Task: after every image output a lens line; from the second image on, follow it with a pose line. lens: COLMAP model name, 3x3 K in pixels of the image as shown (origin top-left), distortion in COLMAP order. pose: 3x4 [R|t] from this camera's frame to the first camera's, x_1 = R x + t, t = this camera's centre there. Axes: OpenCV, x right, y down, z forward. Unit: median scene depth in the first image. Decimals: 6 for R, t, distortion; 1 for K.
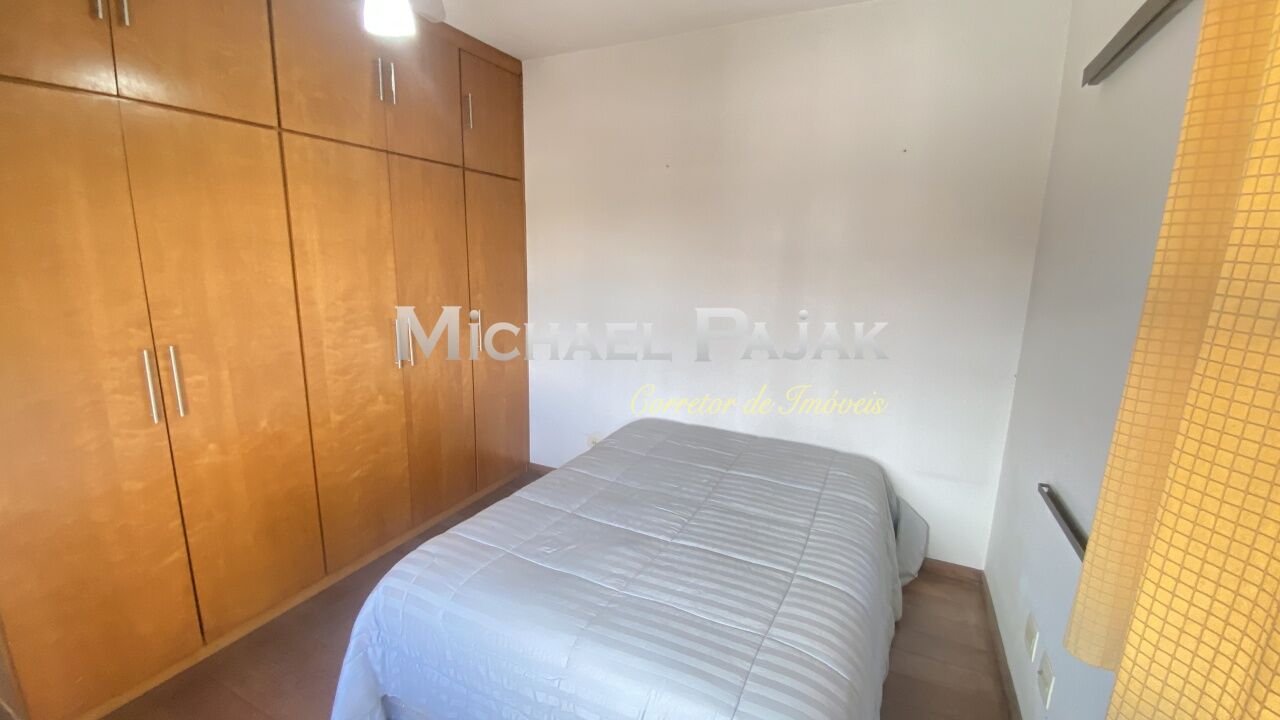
lens RADIAL K [[522.7, 0, 639.6], [0, 522.7, 354.7], [0, 0, 1]] dist [0.073287, -0.040184]
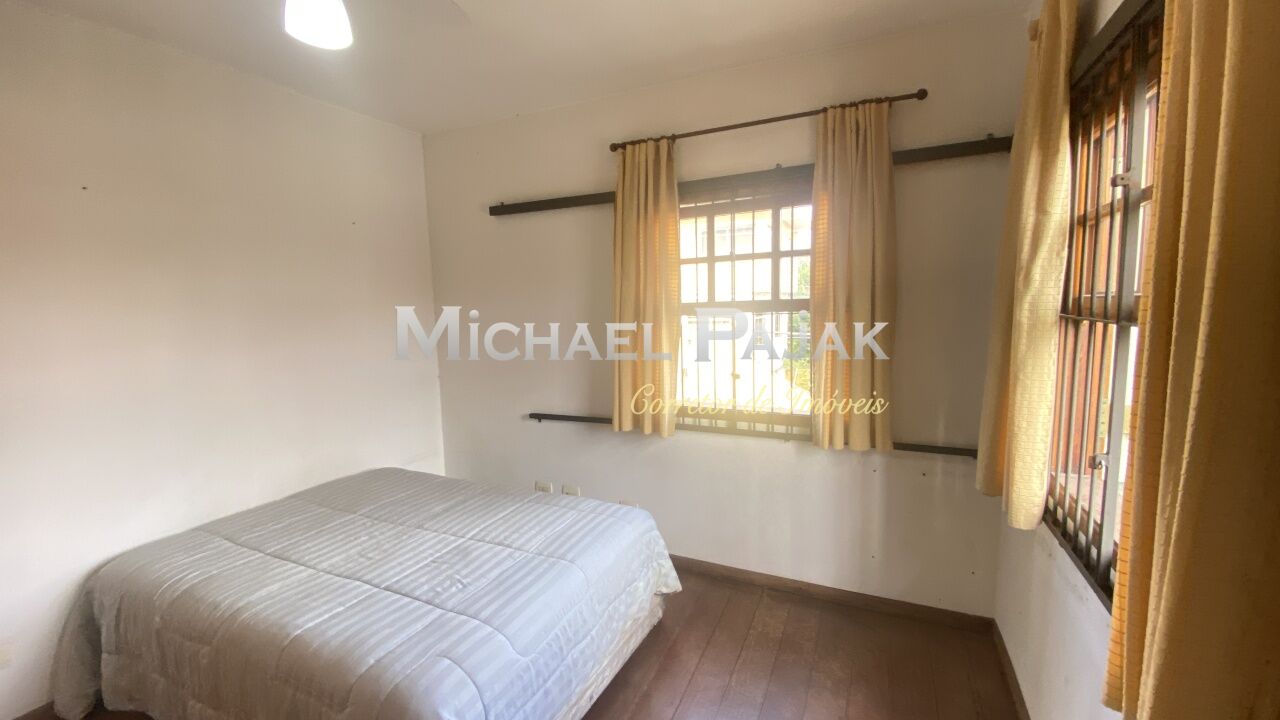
lens RADIAL K [[522.7, 0, 639.6], [0, 522.7, 354.7], [0, 0, 1]] dist [0.073287, -0.040184]
pose [[-0.048295, -0.107481, 0.993033, -1.130722], [0.205136, 0.971933, 0.115173, -0.110643], [-0.977541, 0.209269, -0.024892, 0.573426]]
